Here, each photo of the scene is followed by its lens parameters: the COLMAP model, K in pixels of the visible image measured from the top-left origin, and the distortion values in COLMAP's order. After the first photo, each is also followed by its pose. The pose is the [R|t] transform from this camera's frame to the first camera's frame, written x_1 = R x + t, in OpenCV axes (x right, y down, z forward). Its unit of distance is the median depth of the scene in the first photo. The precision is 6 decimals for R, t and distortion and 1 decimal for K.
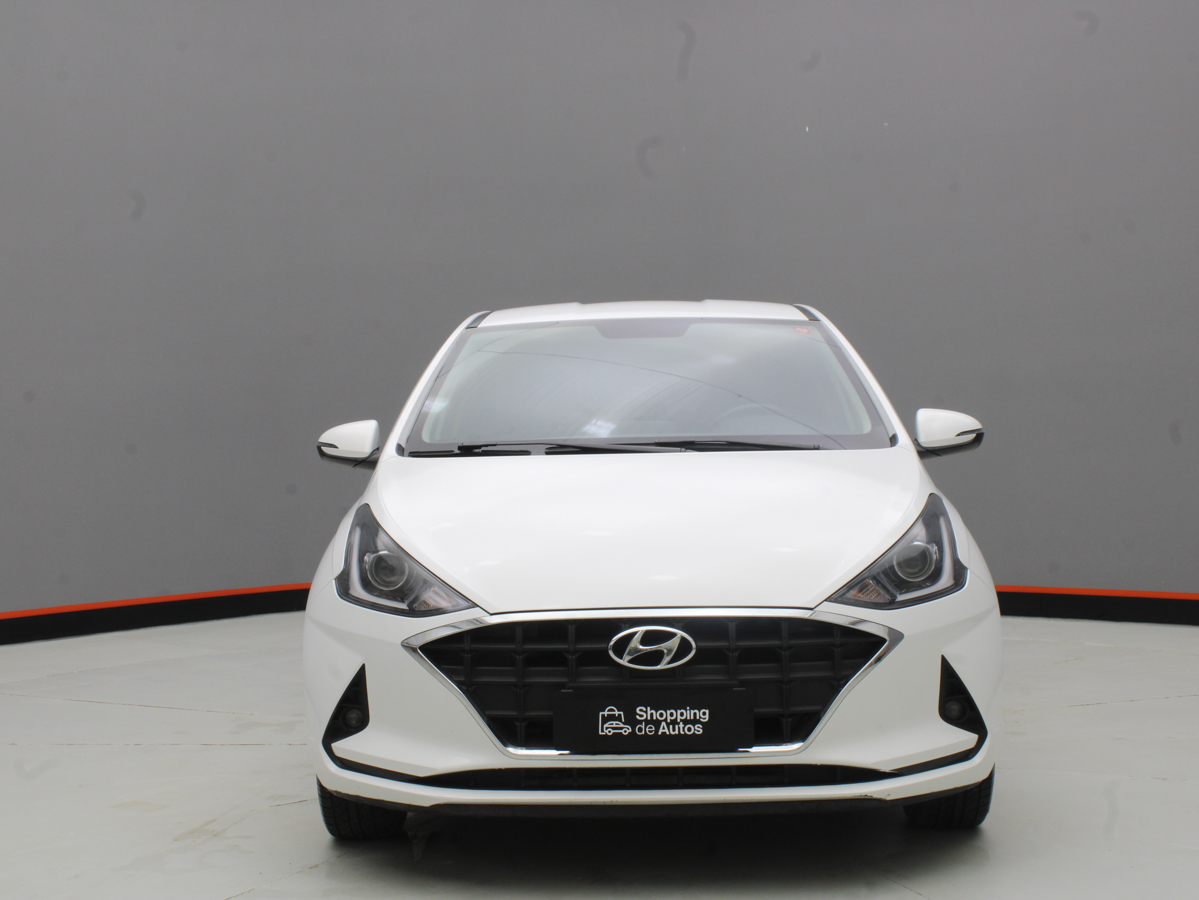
lens RADIAL K [[1774.0, 0, 603.5], [0, 1774.0, 451.1], [0, 0, 1]] dist [-0.057867, 0.000000]
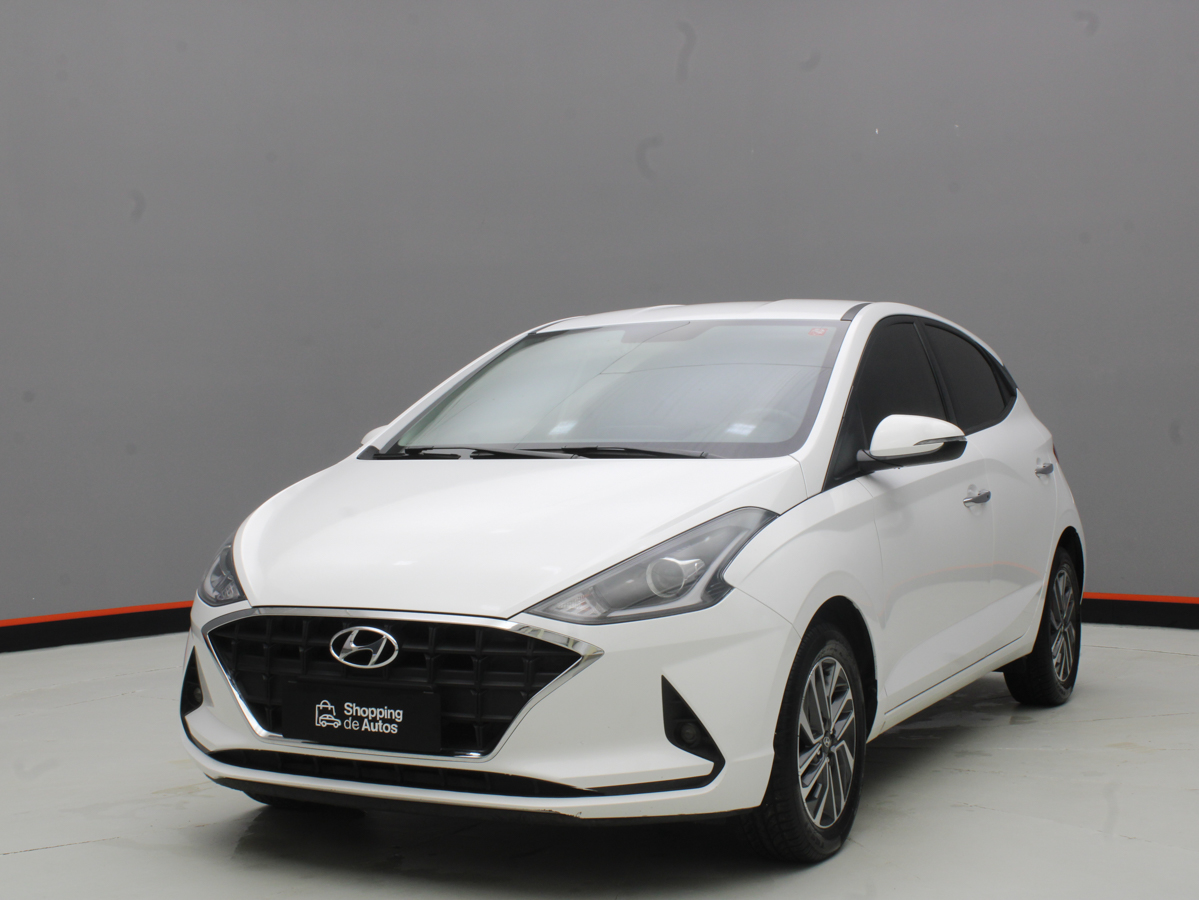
lens RADIAL K [[1774.0, 0, 592.0], [0, 1774.0, 447.2], [0, 0, 1]] dist [-0.057867, 0.000000]
pose [[0.894048, 0.013705, -0.447762, 0.602135], [-0.011032, 0.999902, 0.008578, -0.017462], [0.447836, -0.002730, 0.894112, 0.122182]]
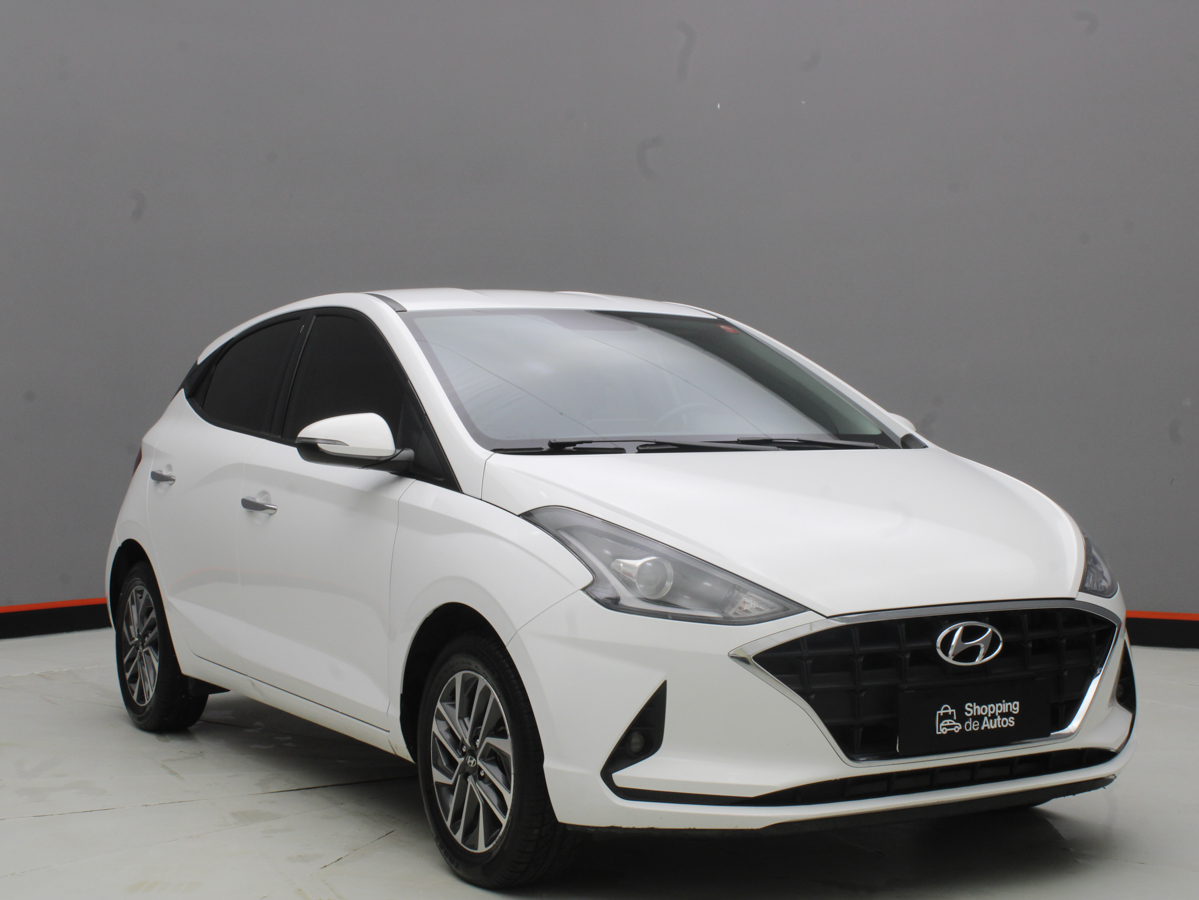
lens RADIAL K [[1951.9, 0, 604.2], [0, 1951.9, 445.8], [0, 0, 1]] dist [-0.087066, 0.000000]
pose [[0.851832, 0.006136, 0.523780, -0.705224], [-0.000482, 0.999940, -0.010930, 0.011612], [-0.523815, 0.009058, 0.851784, 0.172538]]
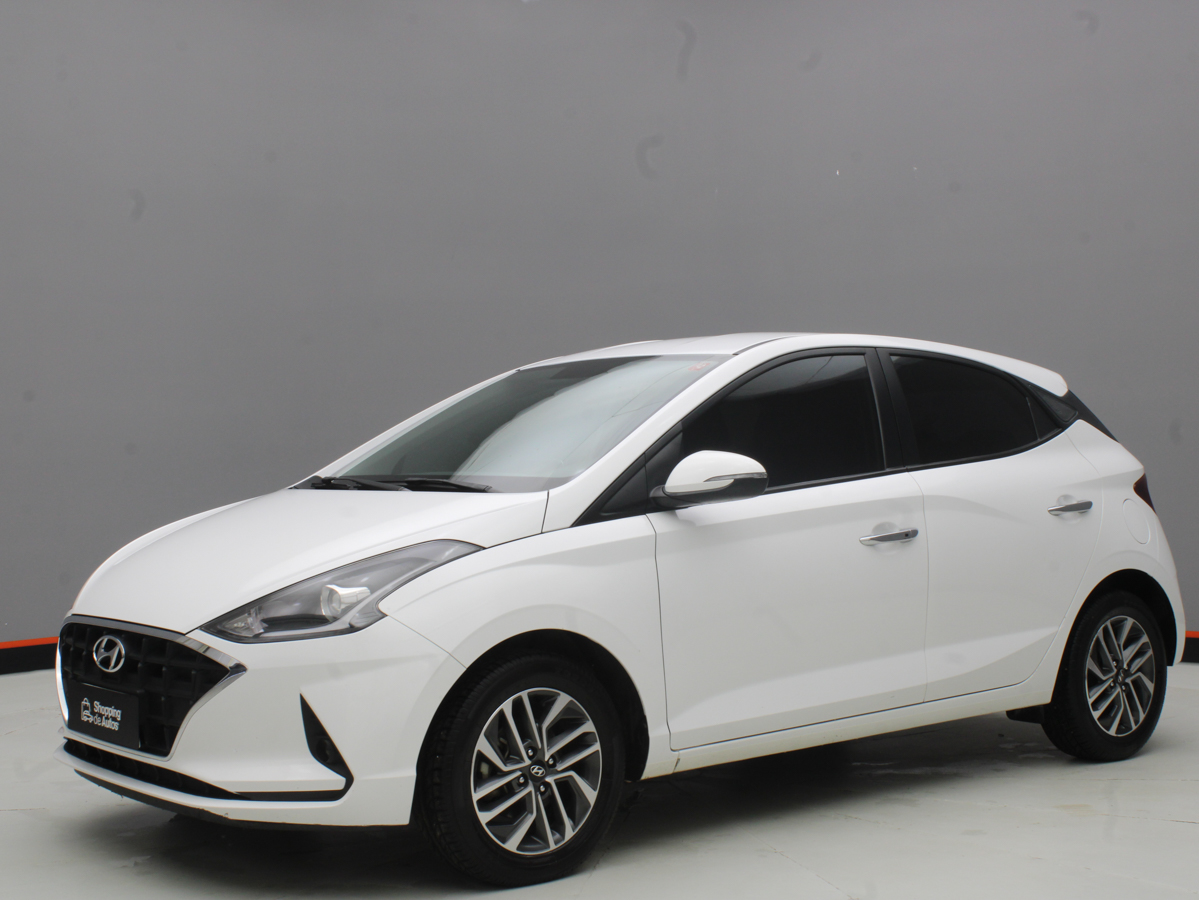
lens RADIAL K [[1774.0, 0, 609.2], [0, 1774.0, 438.1], [0, 0, 1]] dist [-0.057867, 0.000000]
pose [[0.654955, 0.010657, -0.755593, 1.123934], [-0.016642, 0.999861, -0.000323, -0.039204], [0.755485, 0.012786, 0.655041, 0.462393]]
